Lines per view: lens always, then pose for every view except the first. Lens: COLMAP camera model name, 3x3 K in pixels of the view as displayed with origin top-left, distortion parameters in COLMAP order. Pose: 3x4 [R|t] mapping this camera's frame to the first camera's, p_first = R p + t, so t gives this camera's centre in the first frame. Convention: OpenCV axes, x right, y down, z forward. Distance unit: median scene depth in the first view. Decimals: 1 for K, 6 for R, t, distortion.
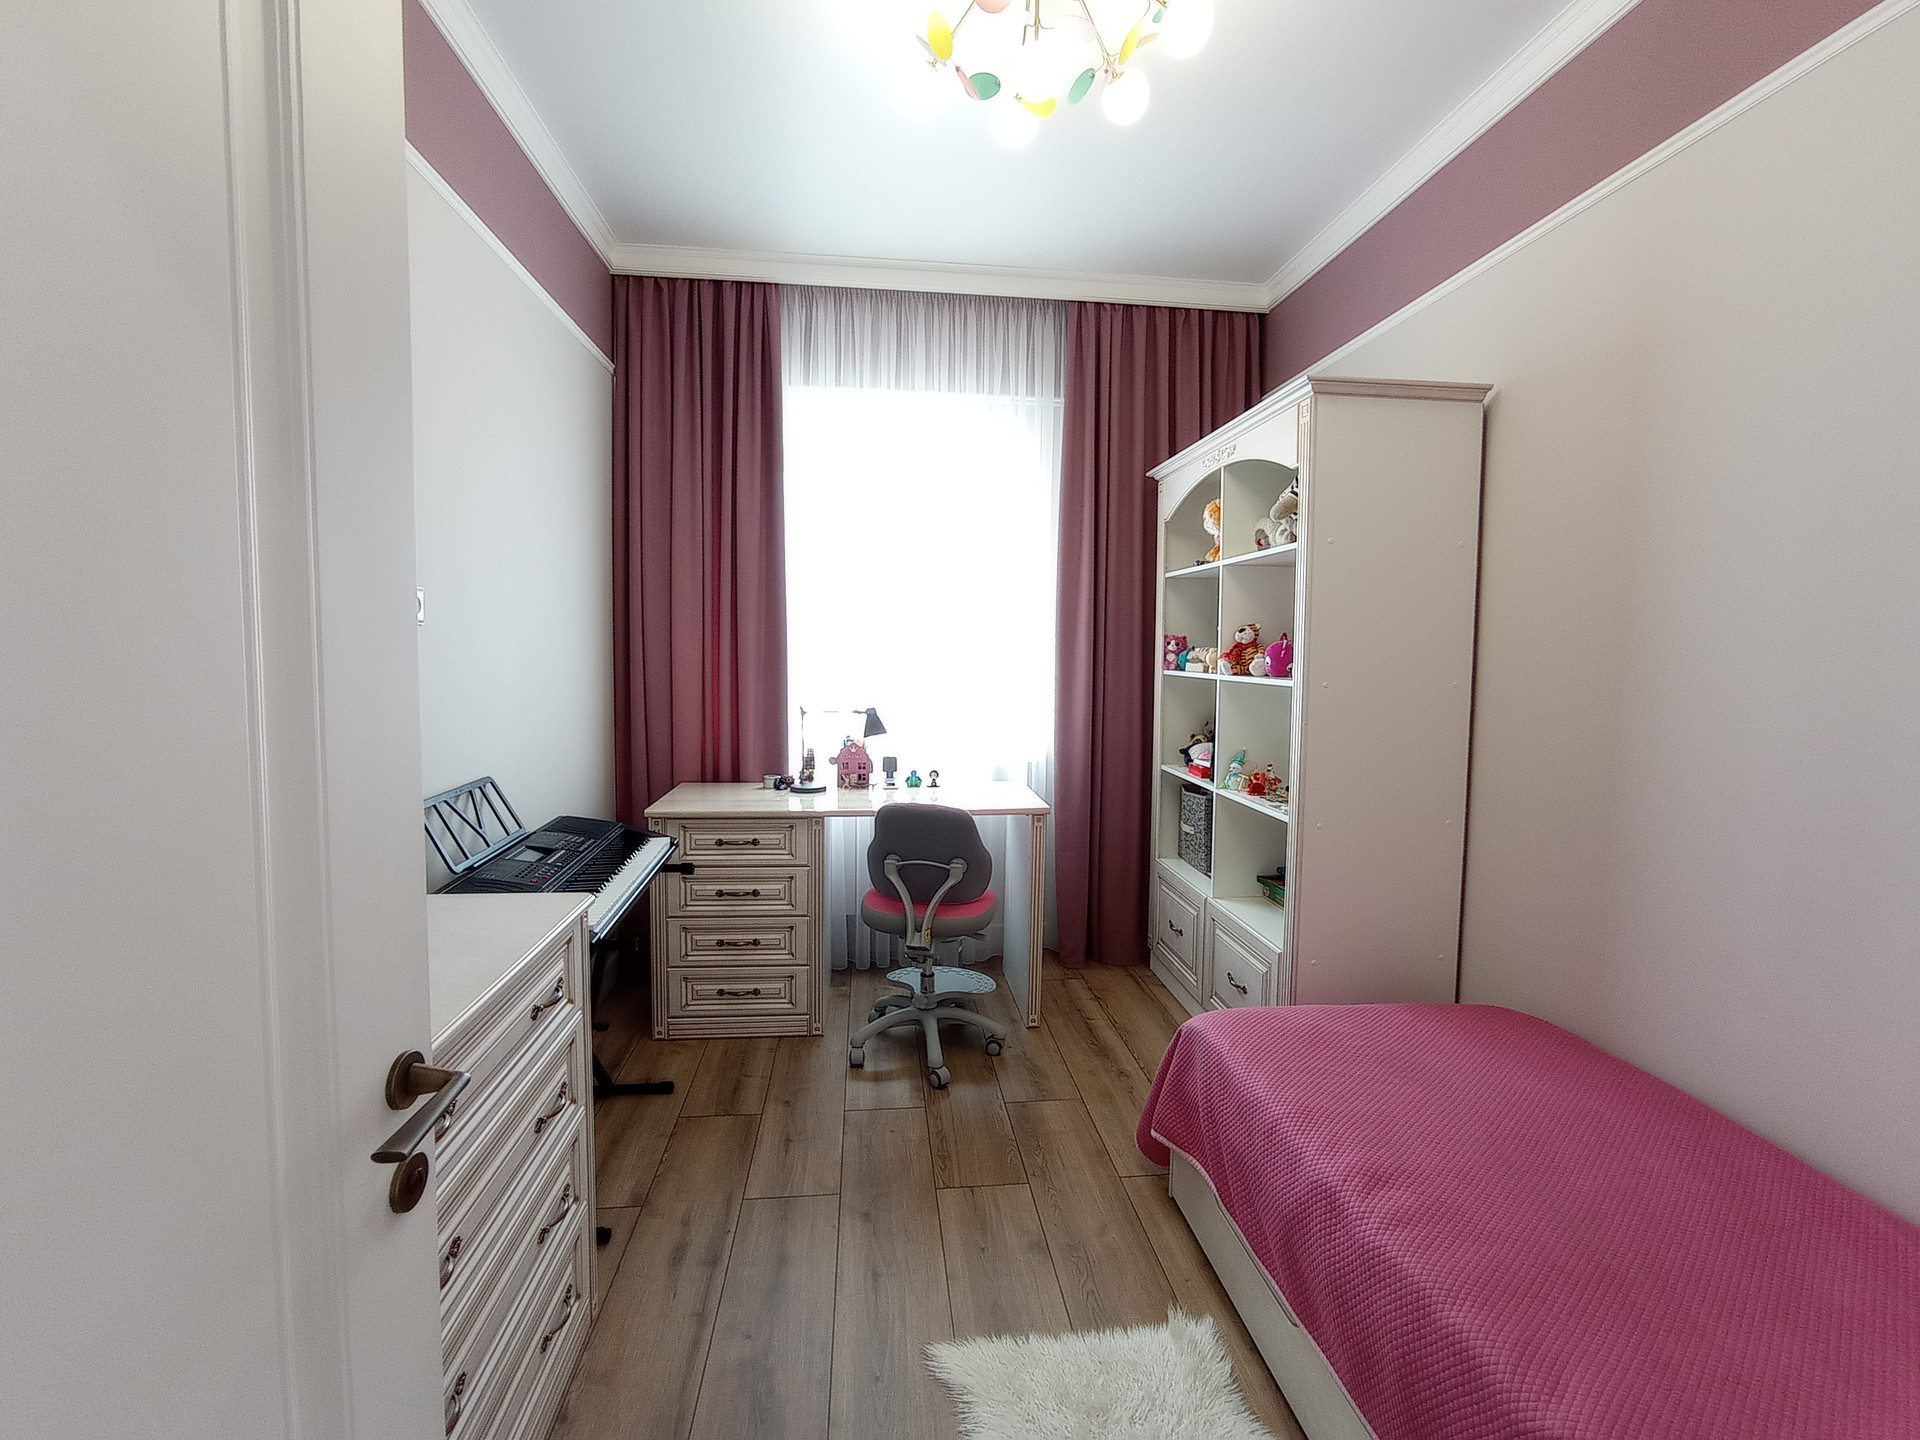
lens RADIAL K [[862.1, 0, 958.0], [0, 862.1, 712.1], [0, 0, 1]] dist [-0.028857, 0.006172]
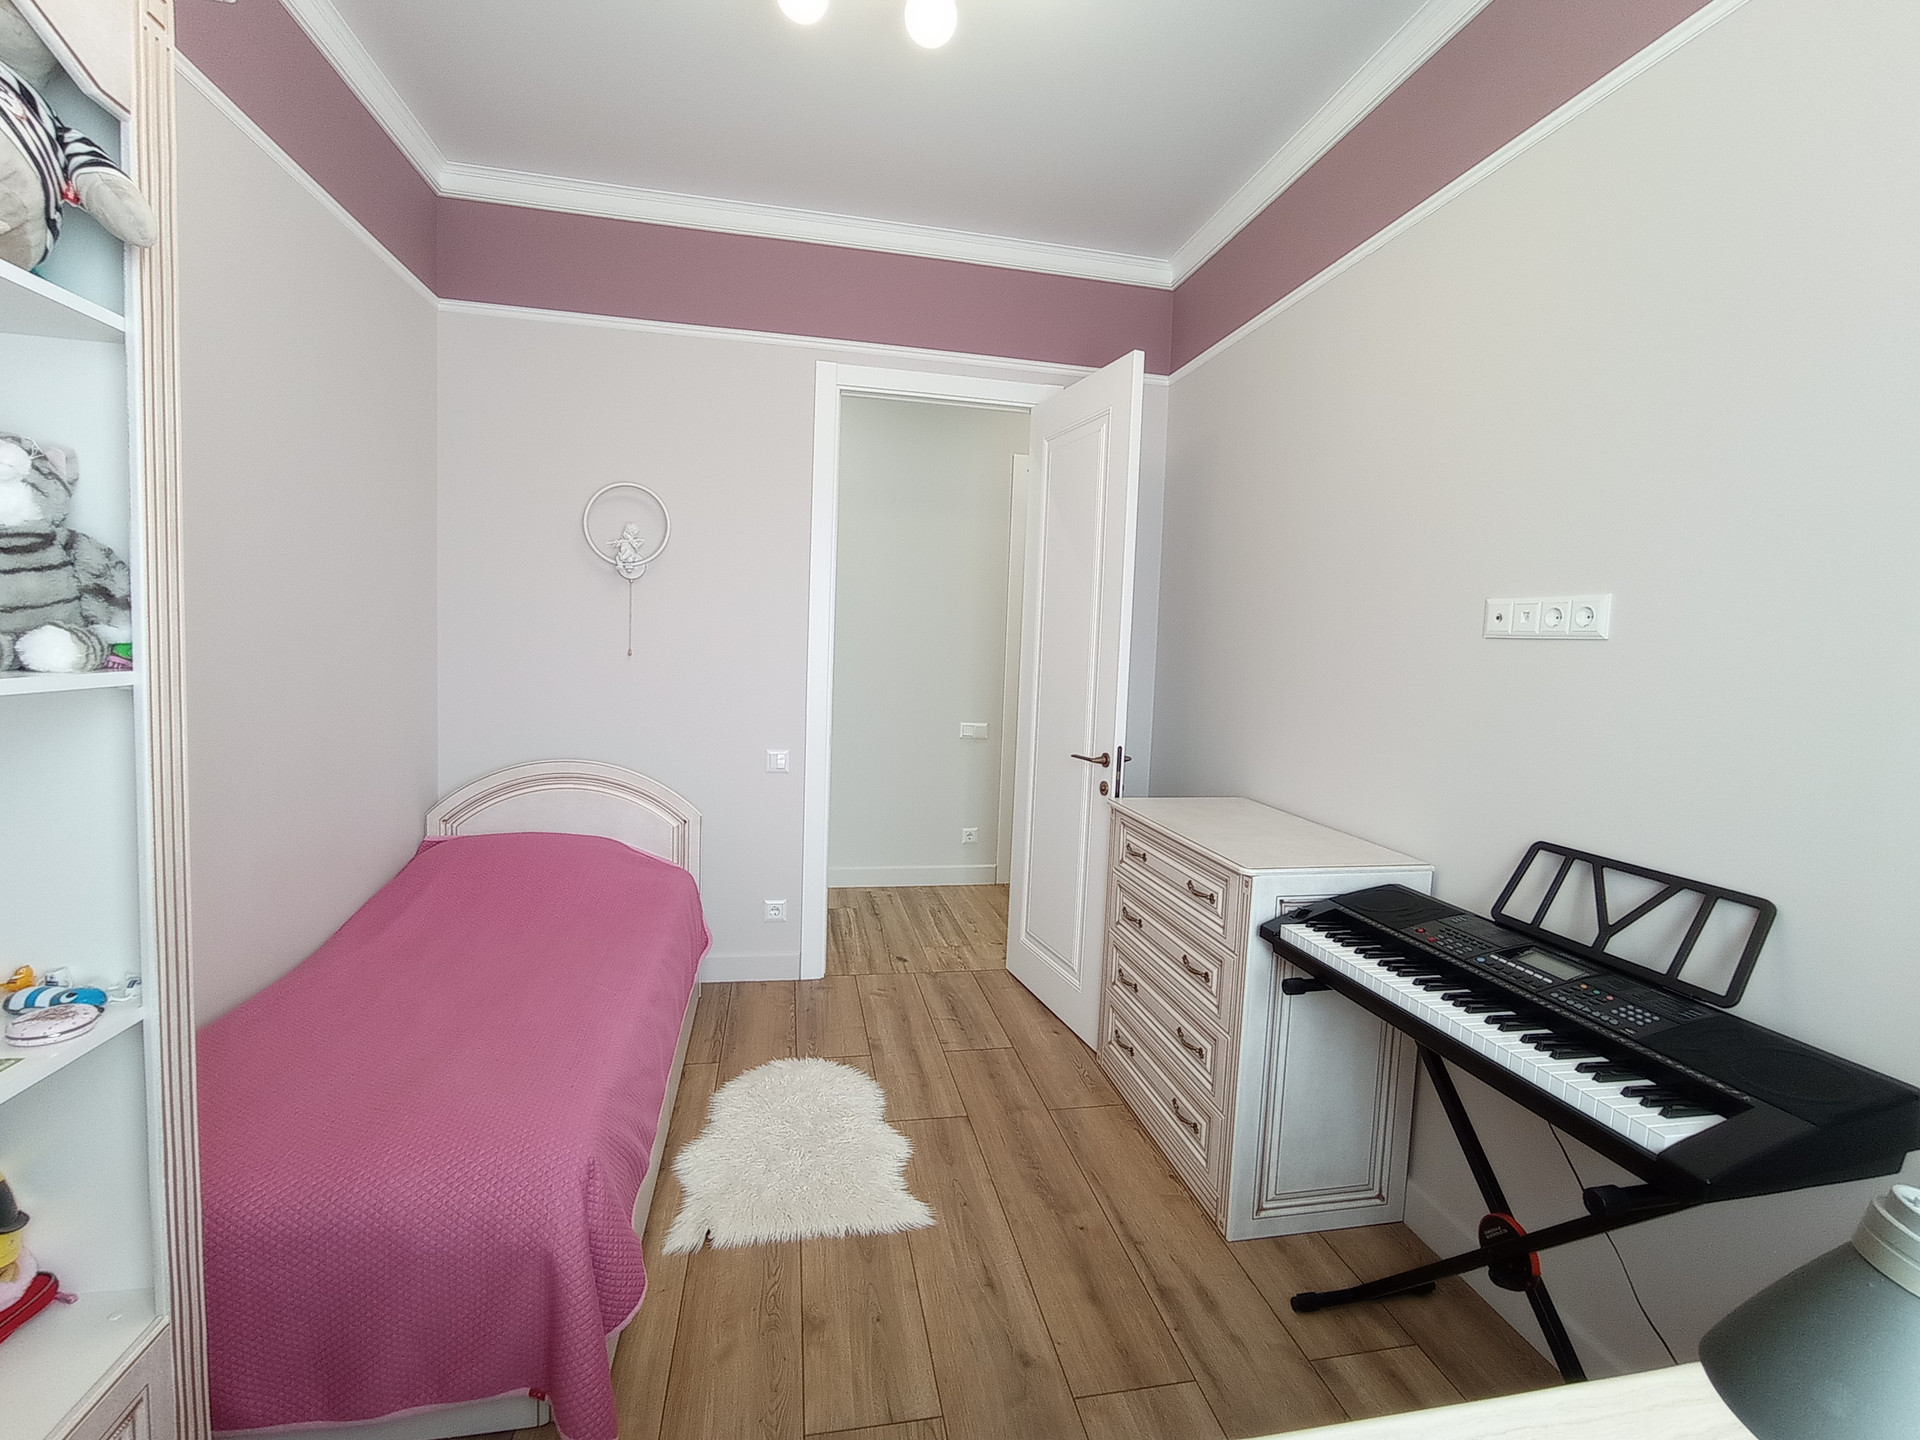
lens RADIAL K [[862.1, 0, 962.8], [0, 862.1, 714.8], [0, 0, 1]] dist [-0.028857, 0.006172]
pose [[-0.994693, -0.043153, -0.093397, 0.052455], [-0.056501, 0.987765, 0.145357, -0.116640], [0.085982, 0.149862, -0.984961, 1.806168]]
